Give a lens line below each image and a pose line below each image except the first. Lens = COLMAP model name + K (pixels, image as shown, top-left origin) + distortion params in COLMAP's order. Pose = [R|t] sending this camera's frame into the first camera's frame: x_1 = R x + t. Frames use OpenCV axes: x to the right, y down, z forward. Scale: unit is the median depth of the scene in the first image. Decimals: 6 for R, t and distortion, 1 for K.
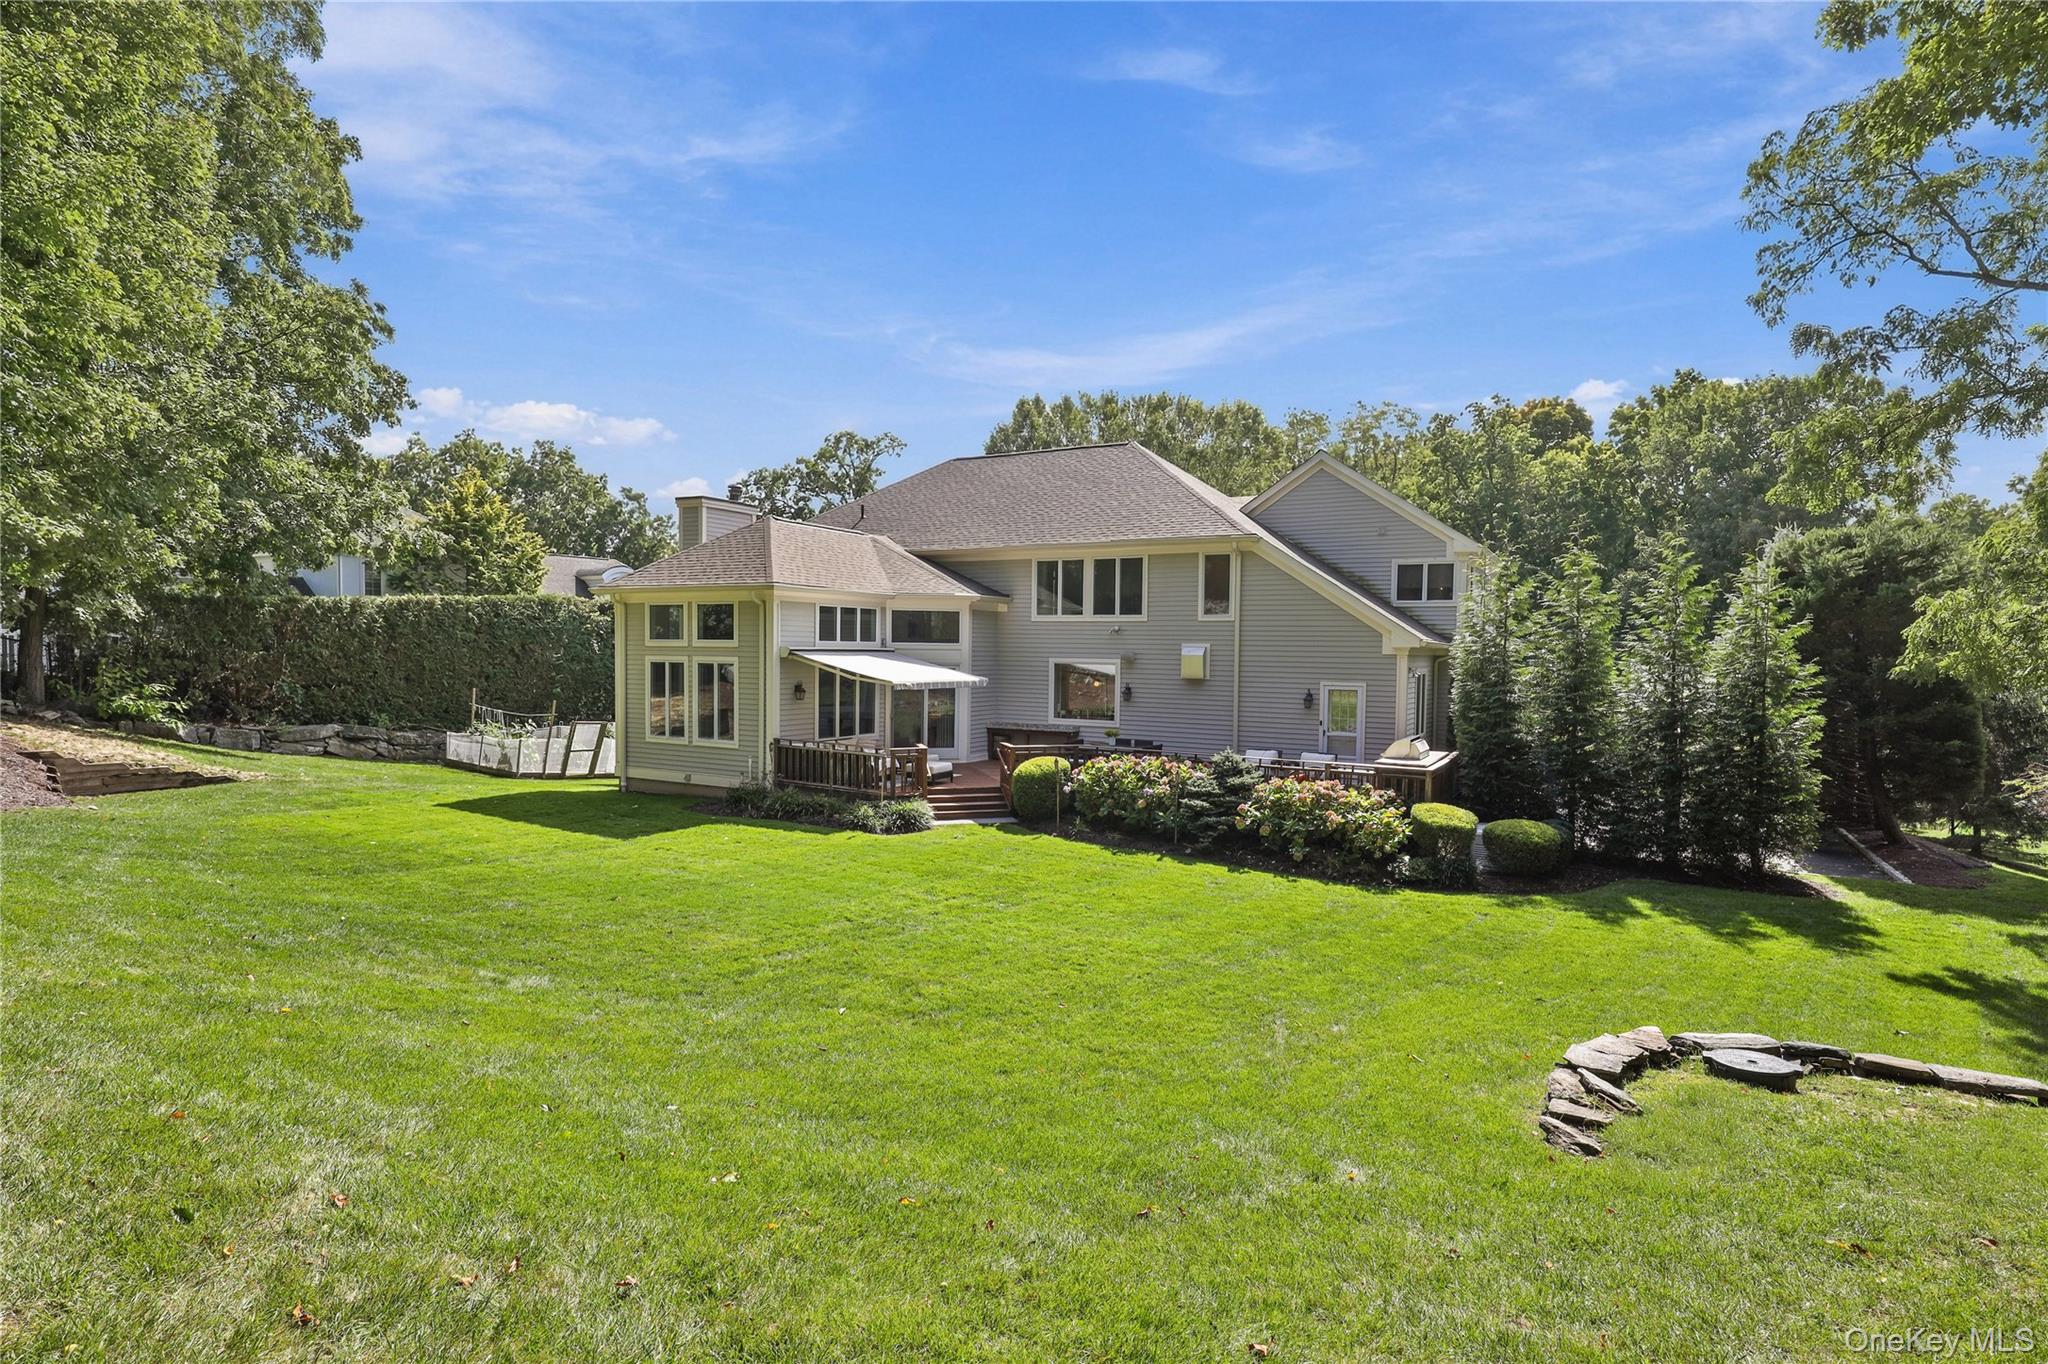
lens RADIAL K [[1012.2, 0, 999.8], [0, 1012.2, 672.8], [0, 0, 1]] dist [0.000339, -0.000090]
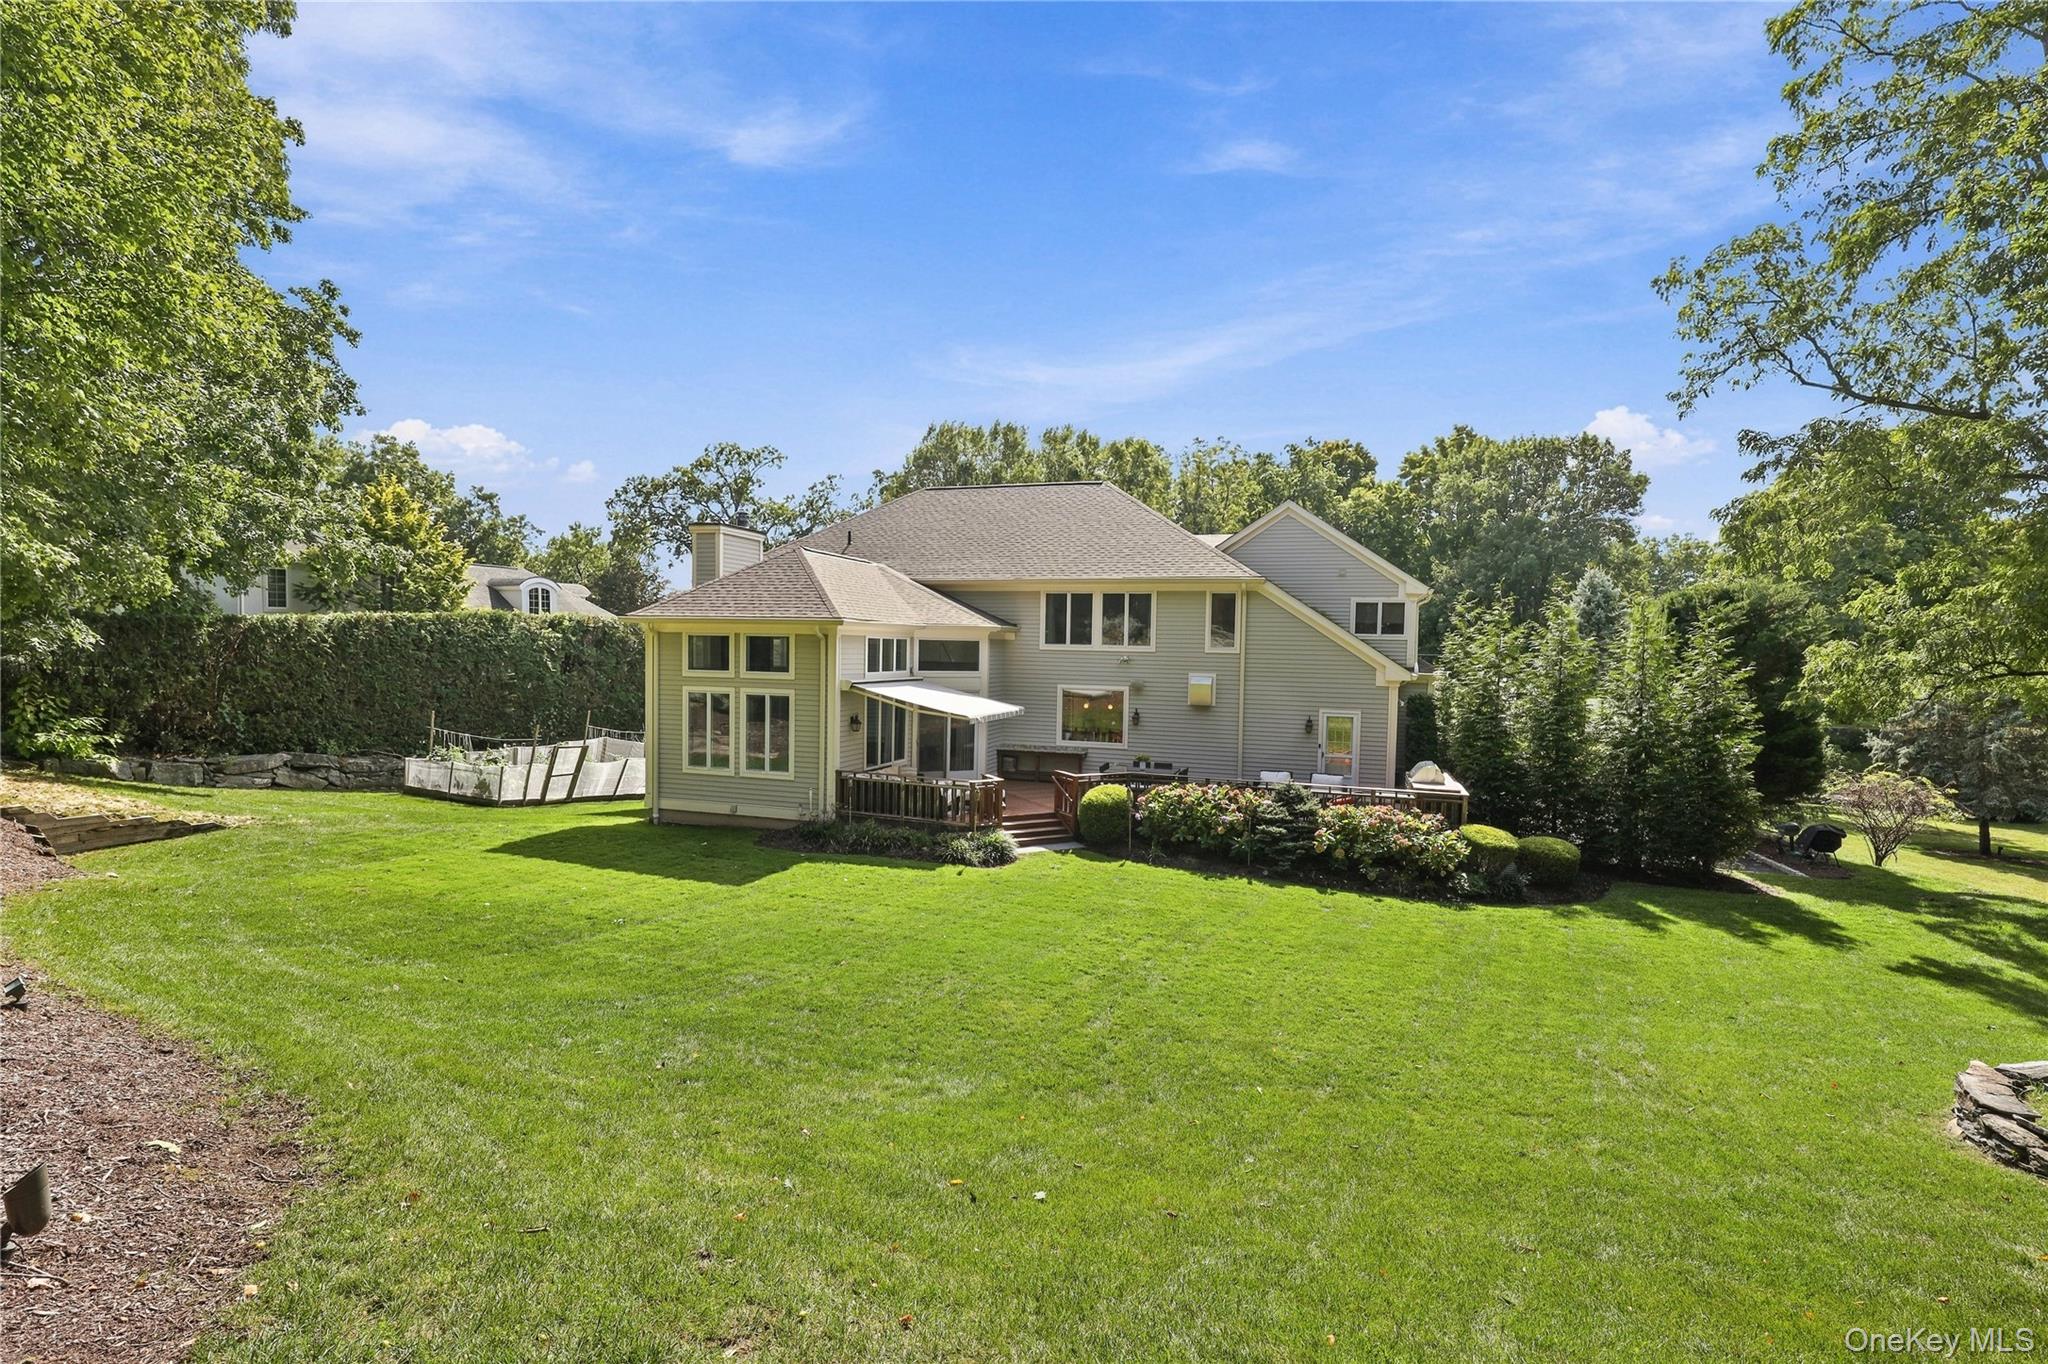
lens RADIAL K [[934.7, 0, 1025.0], [0, 934.7, 673.0], [0, 0, 1]] dist [0.002205, 0.000509]
pose [[0.982255, 0.000668, 0.187547, -0.191153], [-0.000856, 0.999999, 0.000924, -0.030842], [-0.187546, -0.001068, 0.982255, 0.036511]]
